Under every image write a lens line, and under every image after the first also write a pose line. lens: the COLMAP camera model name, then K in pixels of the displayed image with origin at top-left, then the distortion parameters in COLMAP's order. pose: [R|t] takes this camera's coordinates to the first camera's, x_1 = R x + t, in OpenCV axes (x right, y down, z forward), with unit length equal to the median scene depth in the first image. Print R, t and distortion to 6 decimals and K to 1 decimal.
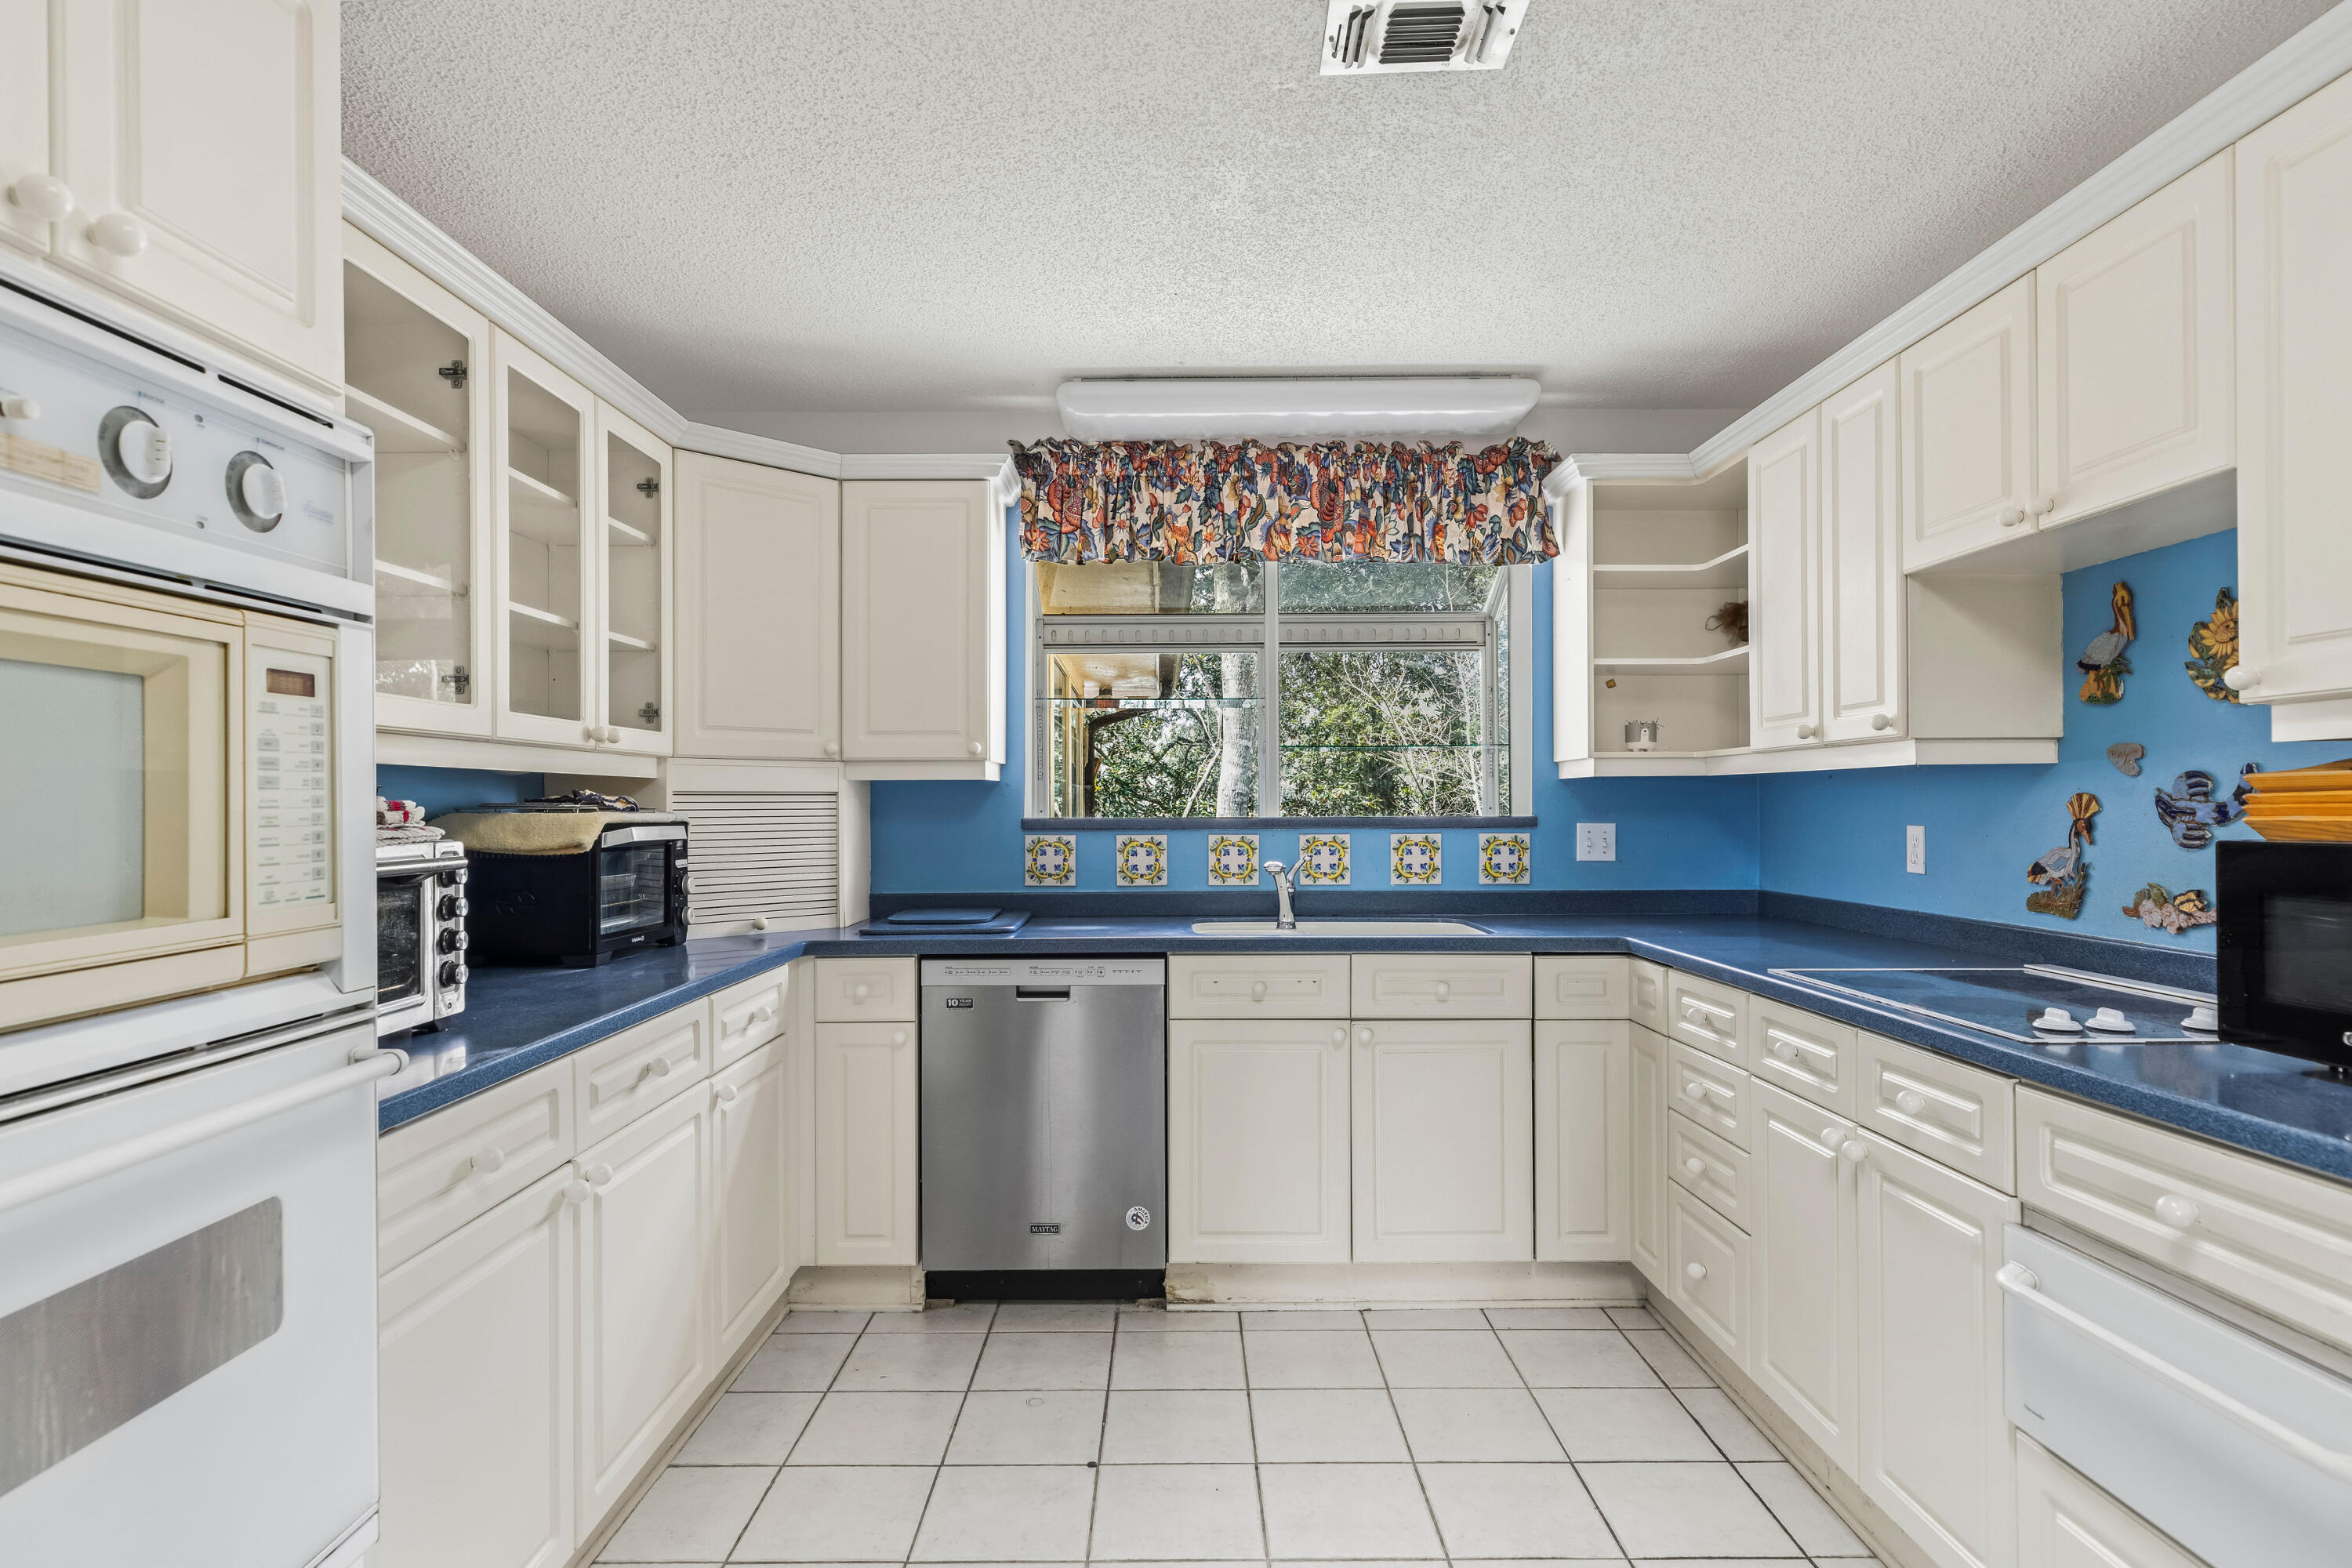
lens RADIAL K [[1260.1, 0, 1176.0], [0, 1260.1, 784.0], [0, 0, 1]] dist [0.002784, 0.000284]
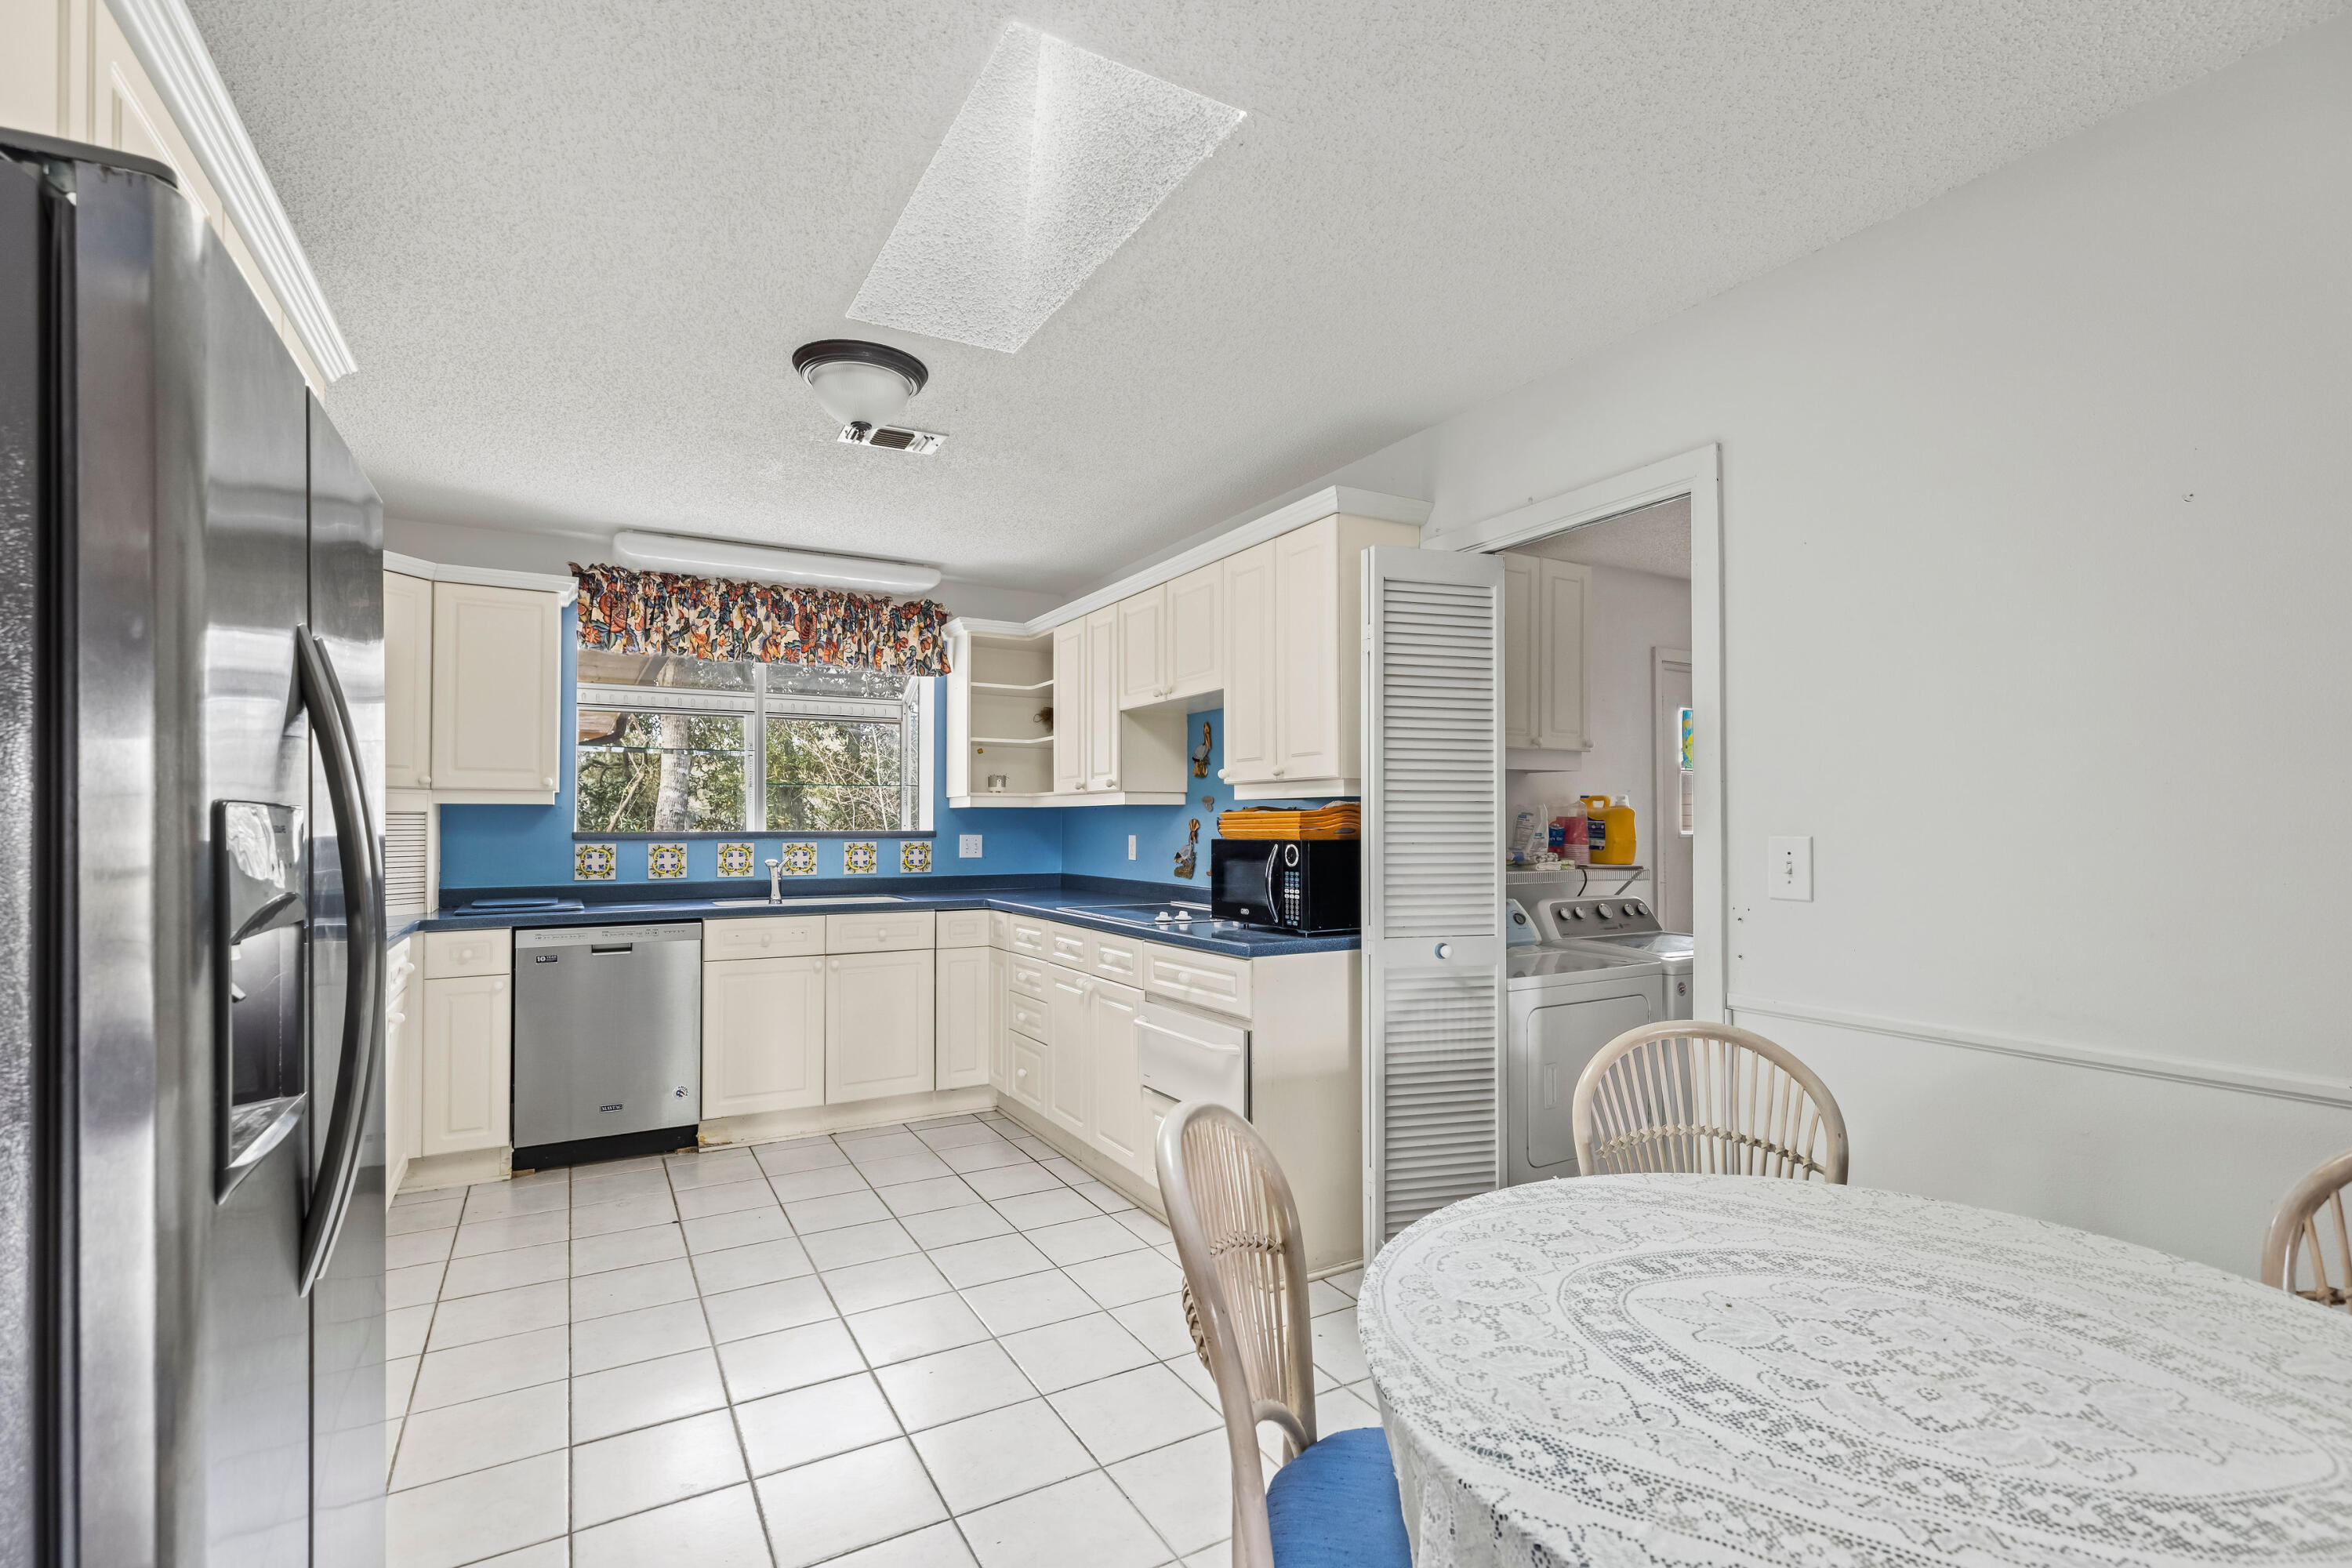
lens RADIAL K [[1061.2, 0, 1177.2], [0, 1061.2, 839.7], [0, 0, 1]] dist [0.000267, 0.000044]
pose [[0.869040, -0.003323, 0.494730, -0.128724], [-0.012285, 0.999524, 0.028292, -0.005684], [-0.494589, -0.030665, 0.868586, -0.366853]]
